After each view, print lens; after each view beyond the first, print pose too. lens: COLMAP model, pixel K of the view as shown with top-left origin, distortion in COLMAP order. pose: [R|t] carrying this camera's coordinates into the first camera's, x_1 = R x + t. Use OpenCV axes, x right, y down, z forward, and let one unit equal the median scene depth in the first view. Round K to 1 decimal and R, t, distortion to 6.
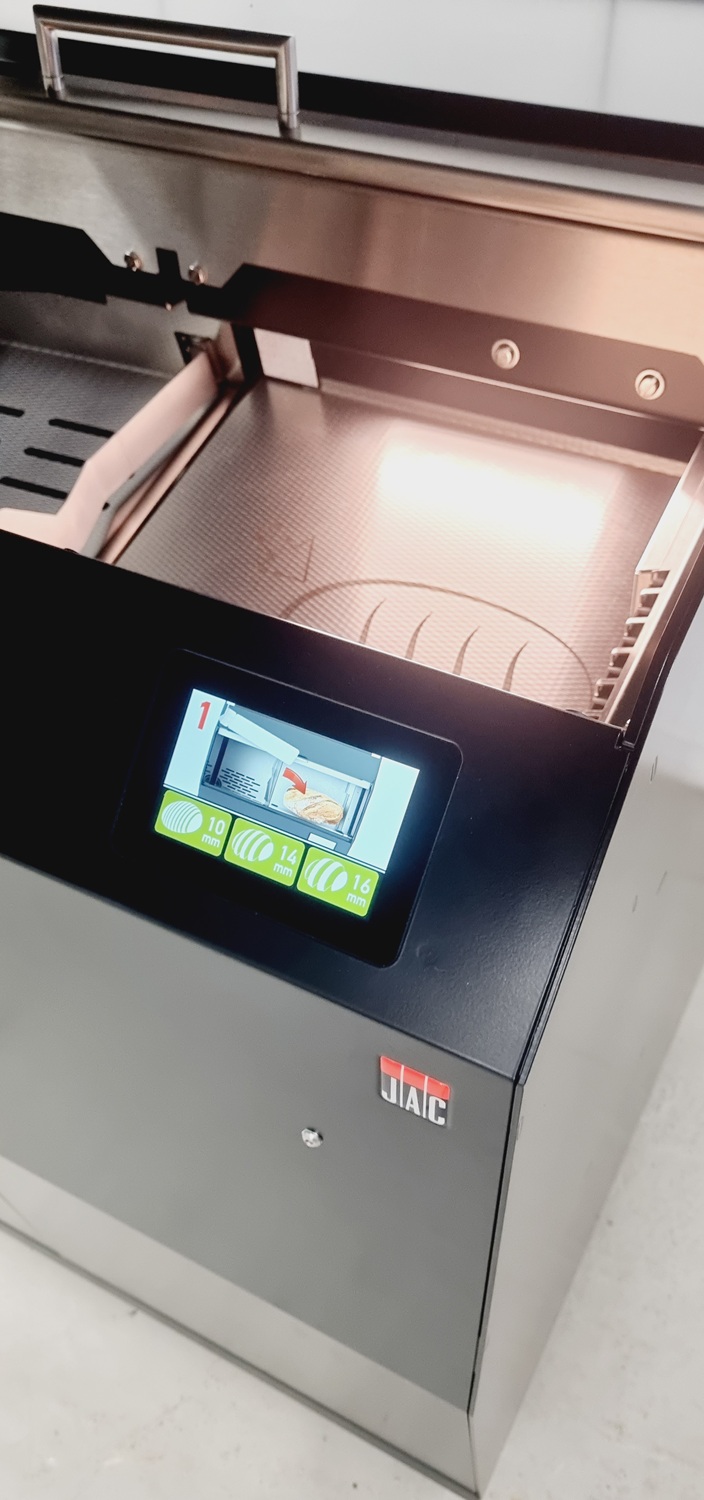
lens RADIAL K [[1198.1, 0, 349.5], [0, 1198.1, 817.7], [0, 0, 1]] dist [-0.004166, 0.000022]
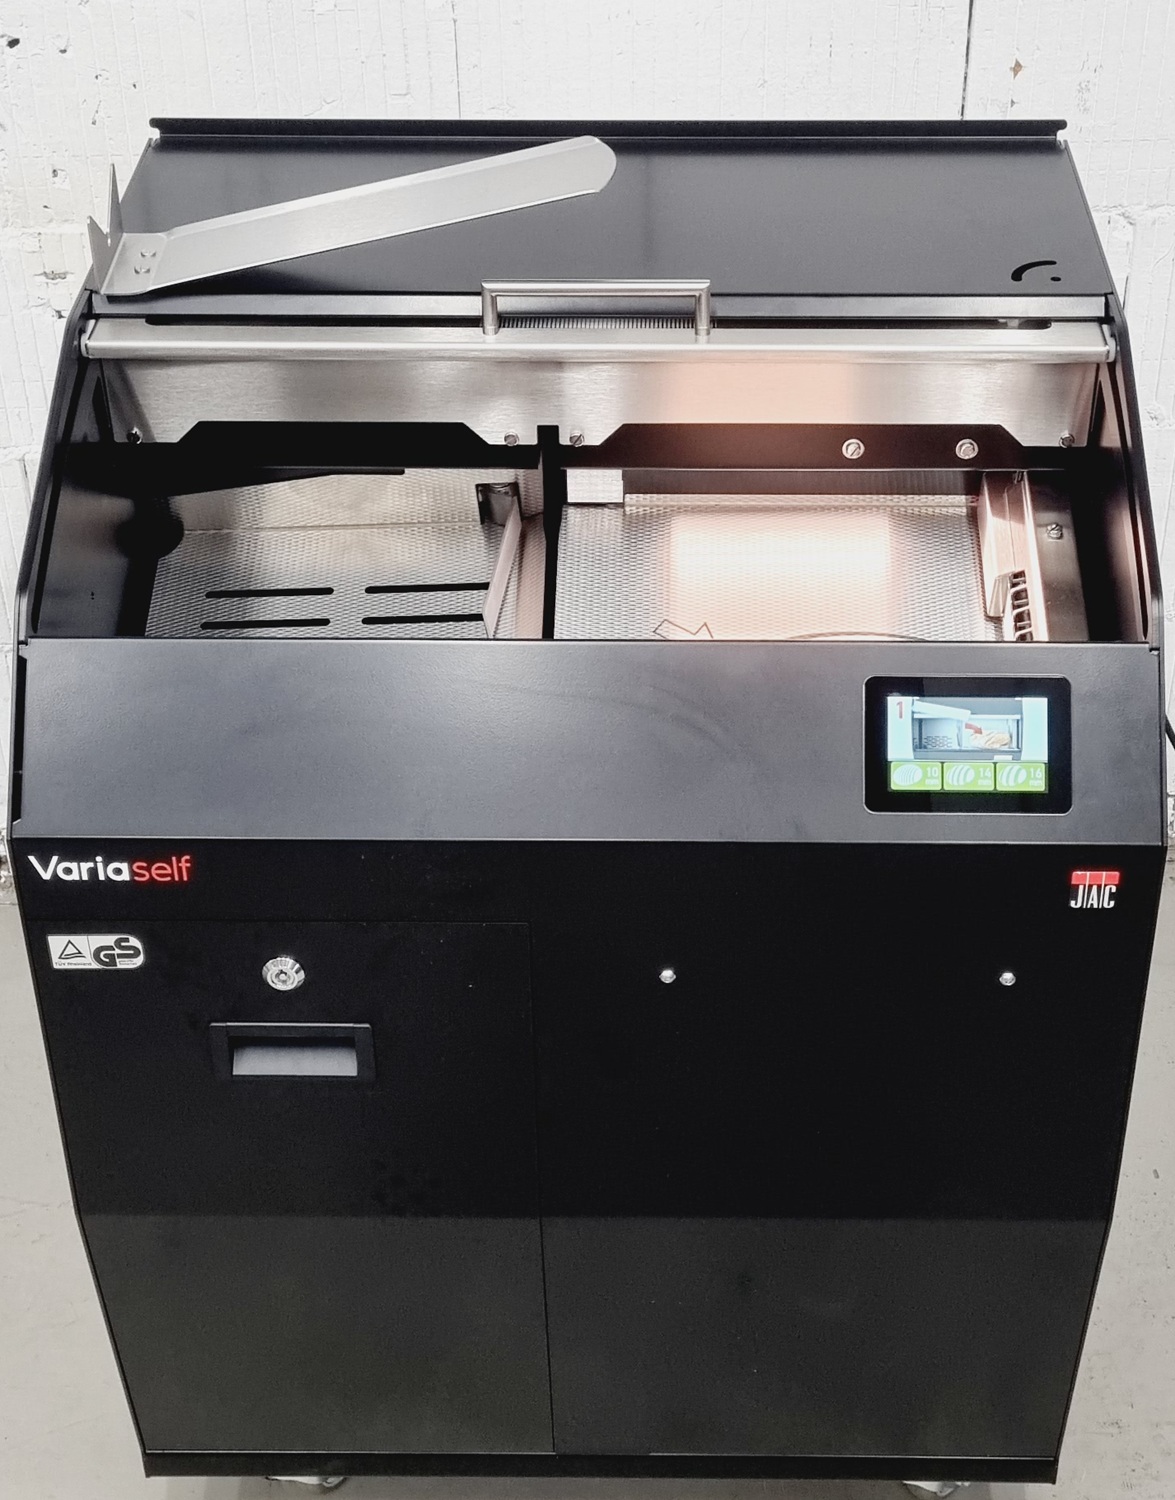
lens RADIAL K [[2425.3, 0, 634.0], [0, 2425.3, 776.4], [0, 0, 1]] dist [0.006884, 0.084586]
pose [[0.885099, -0.262396, 0.384380, -1.715542], [0.325541, 0.939293, -0.108406, 0.234330], [-0.332600, 0.221082, 0.916788, -1.846283]]
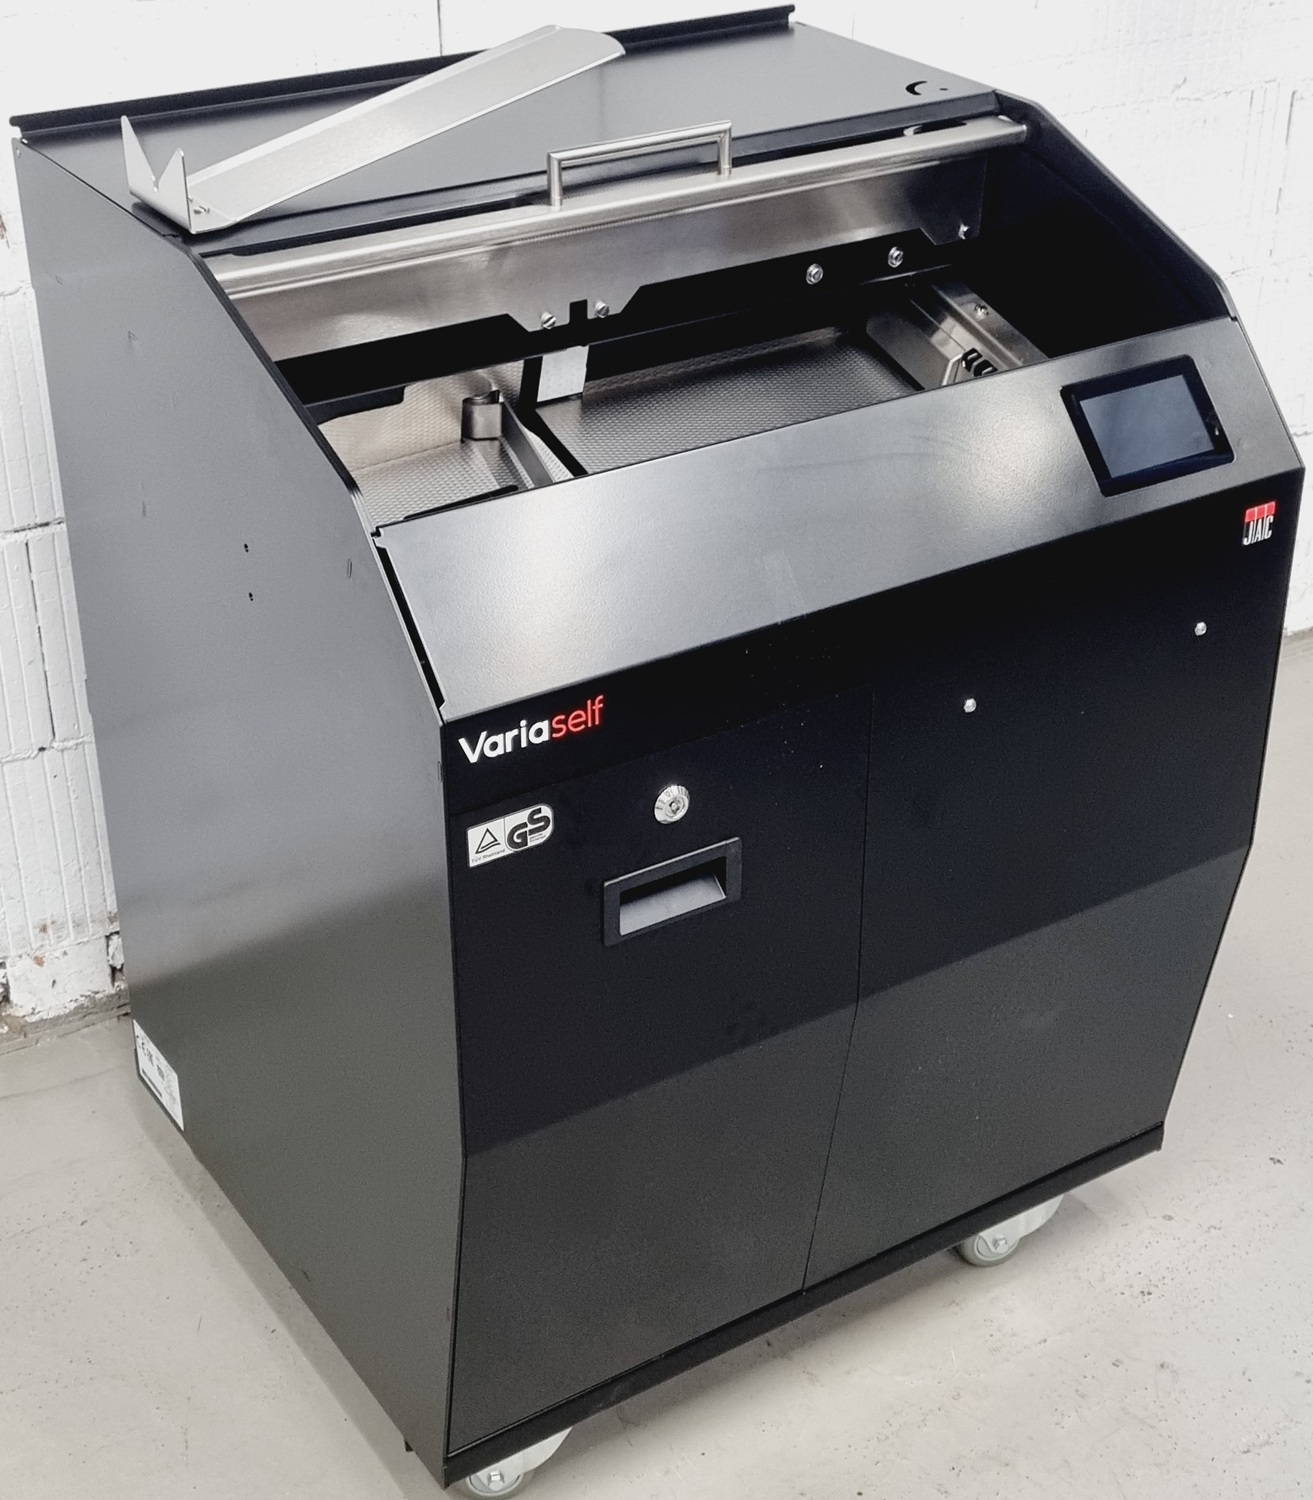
lens RADIAL K [[2325.2, 0, 656.5], [0, 2325.2, 750.0], [0, 0, 1]] dist [0.012461, 0.148472]
pose [[0.480566, -0.422823, 0.768295, -3.398370], [0.620745, 0.782856, 0.042562, -0.244415], [-0.619461, 0.456462, 0.638679, -0.621021]]
